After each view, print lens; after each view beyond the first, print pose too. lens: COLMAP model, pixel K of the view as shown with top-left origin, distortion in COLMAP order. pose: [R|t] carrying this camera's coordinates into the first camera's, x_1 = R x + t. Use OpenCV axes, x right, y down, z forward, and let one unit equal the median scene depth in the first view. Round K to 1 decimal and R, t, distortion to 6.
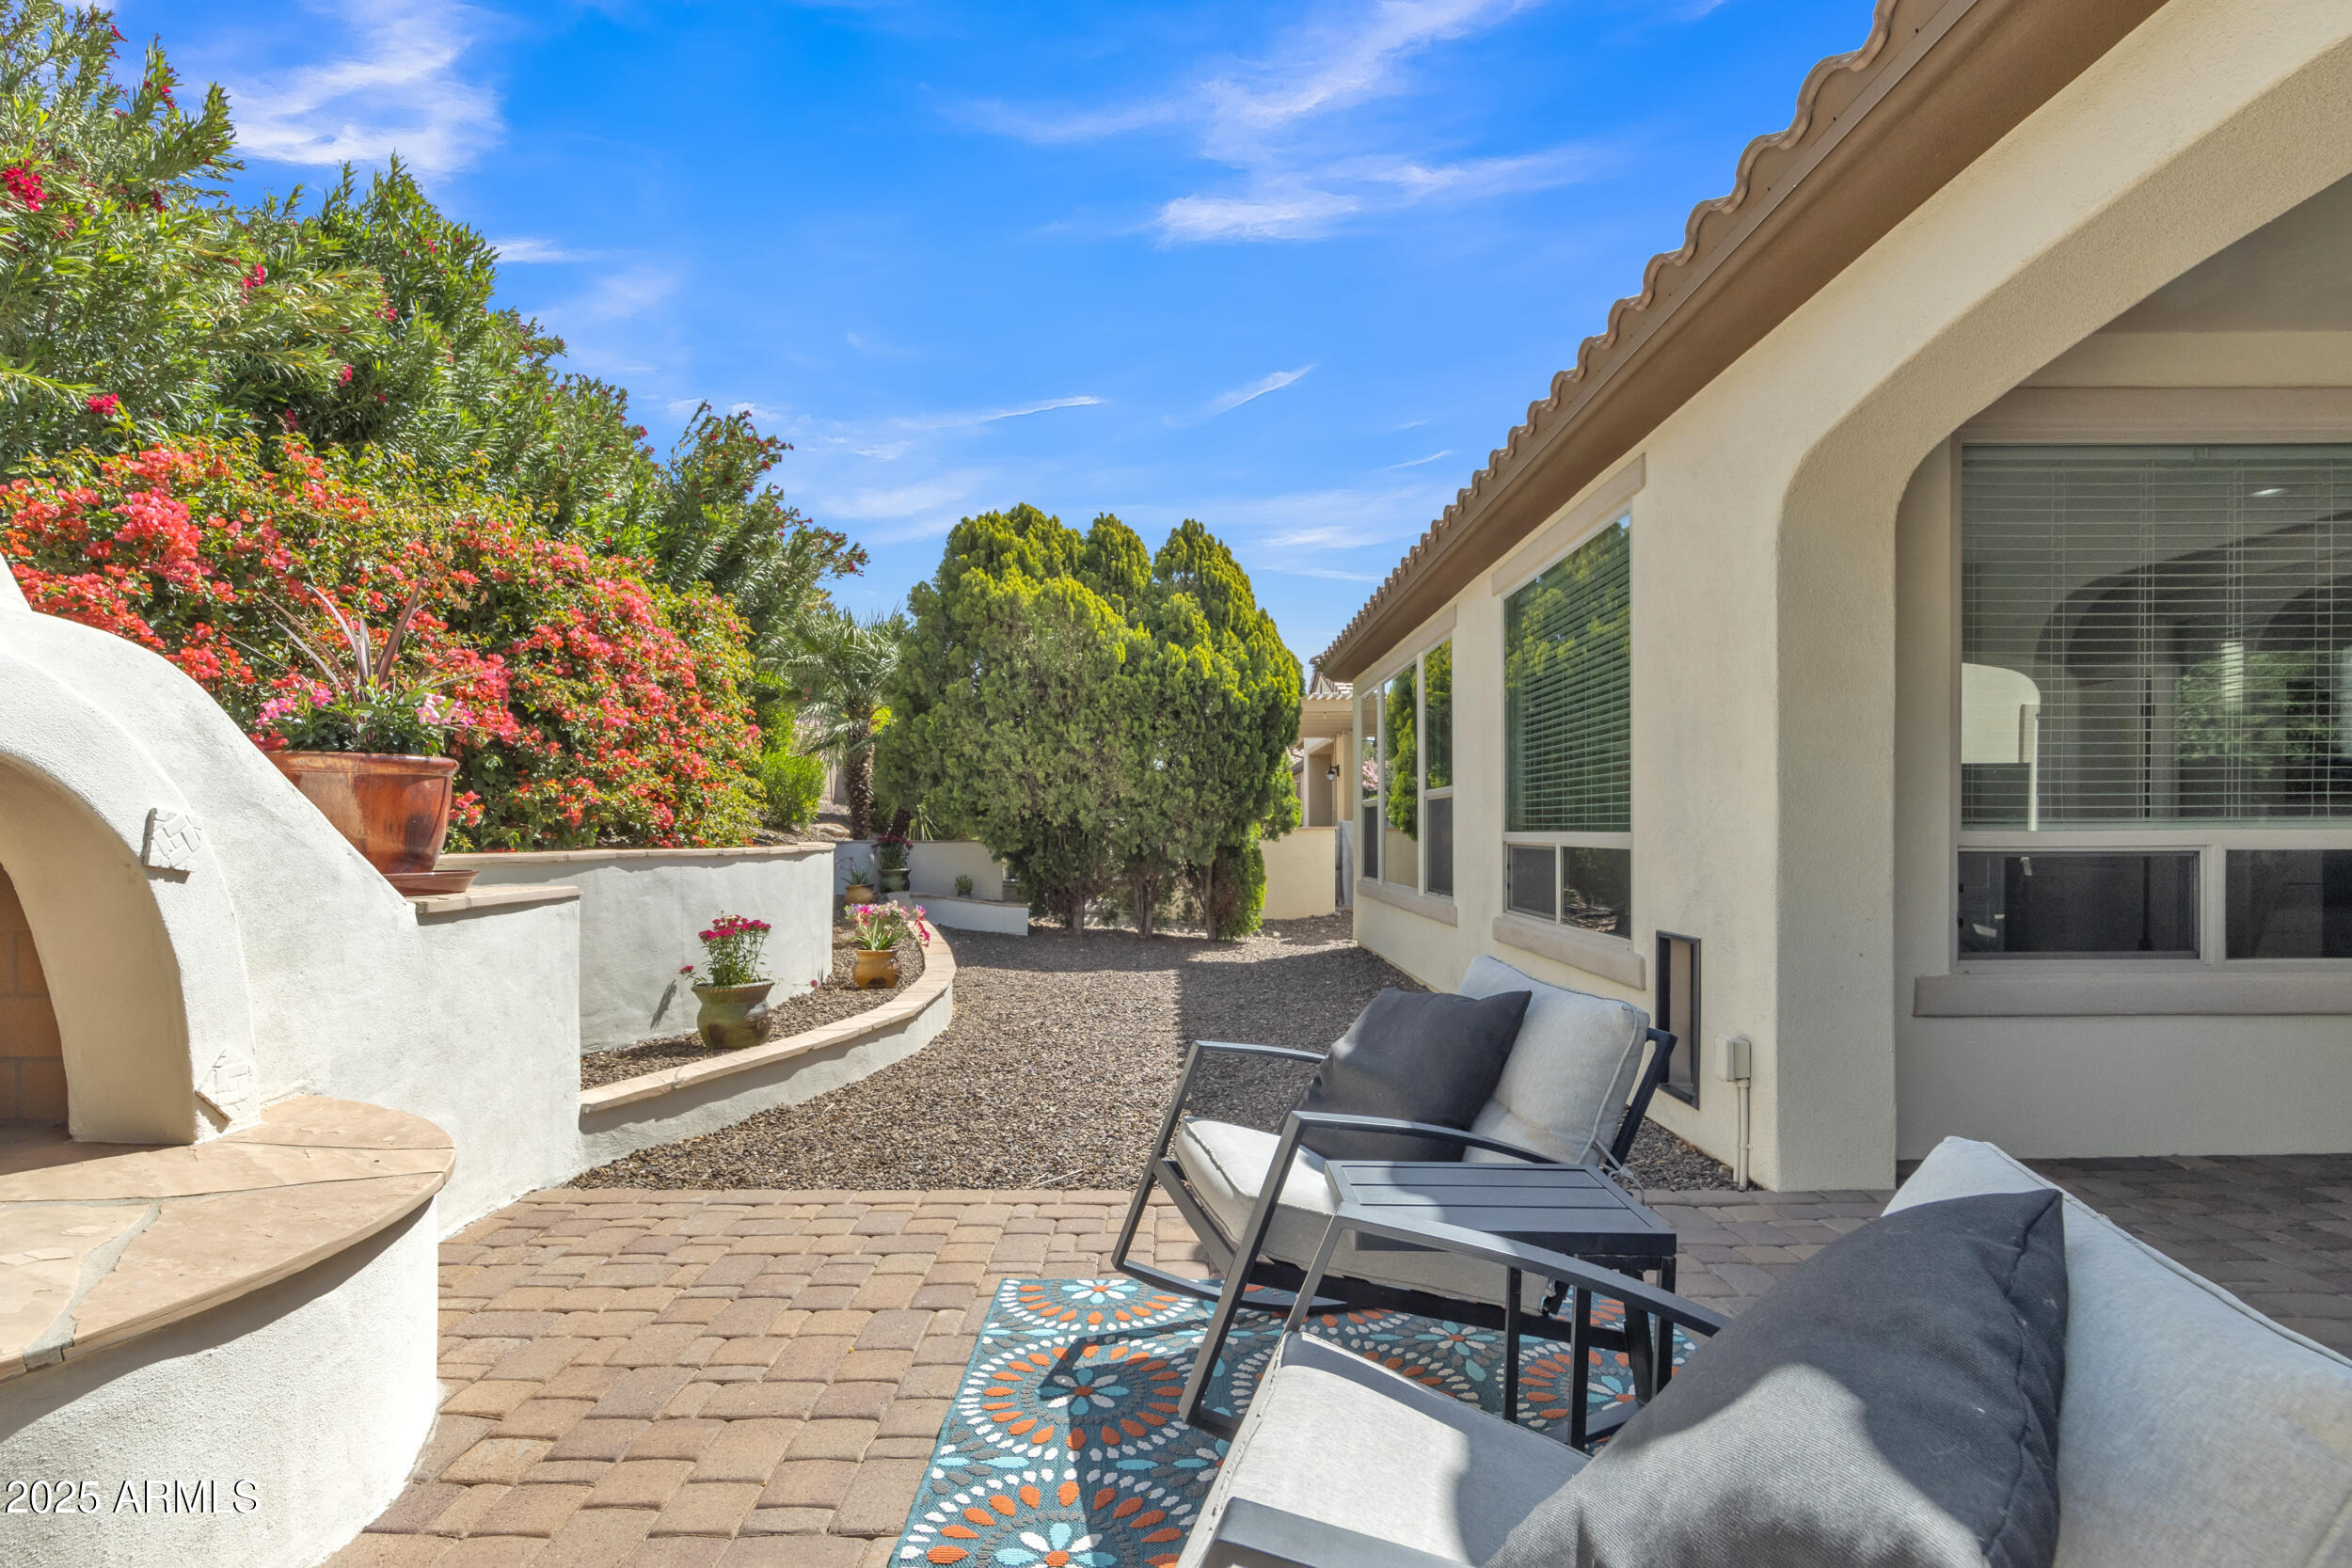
lens RADIAL K [[1113.2, 0, 1175.6], [0, 1113.2, 844.8], [0, 0, 1]] dist [-0.008045, -0.000499]
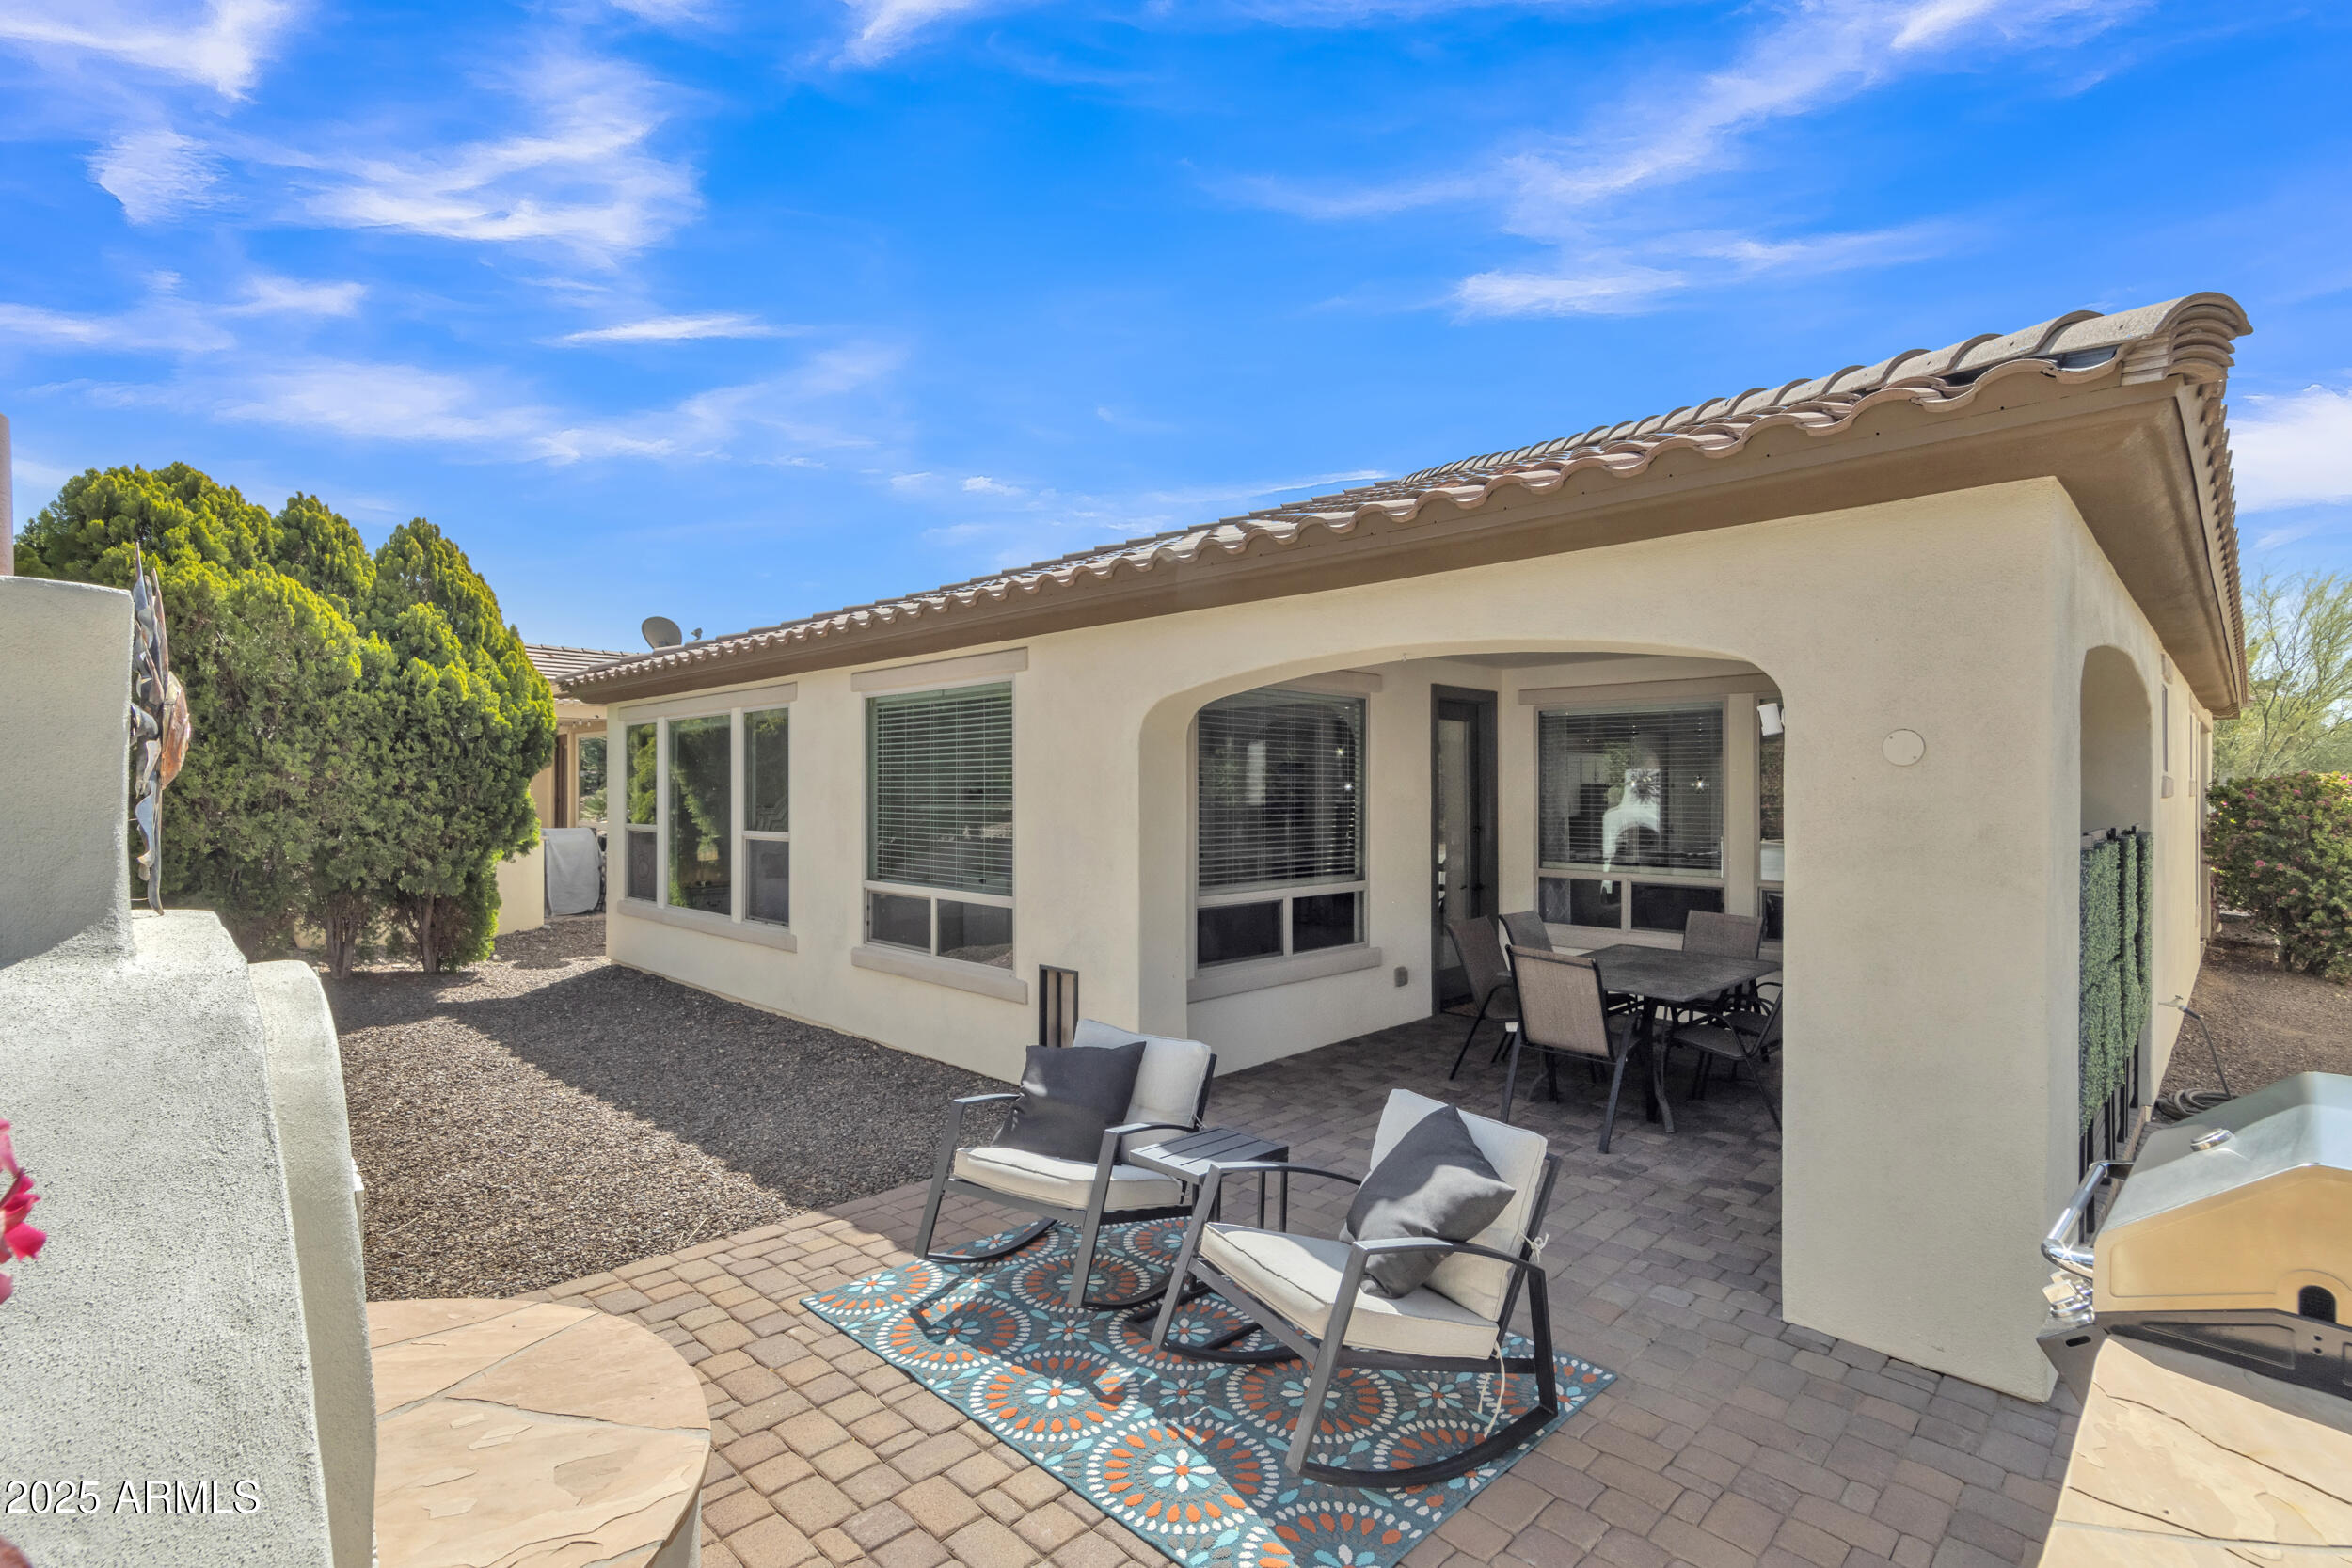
lens RADIAL K [[1095.3, 0, 1165.8], [0, 1095.3, 789.8], [0, 0, 1]] dist [-0.011275, -0.000280]
pose [[0.707875, 0.005797, 0.706314, -0.203919], [0.006275, 0.999875, -0.014494, -0.056571], [-0.706310, 0.014692, 0.707751, -0.074166]]
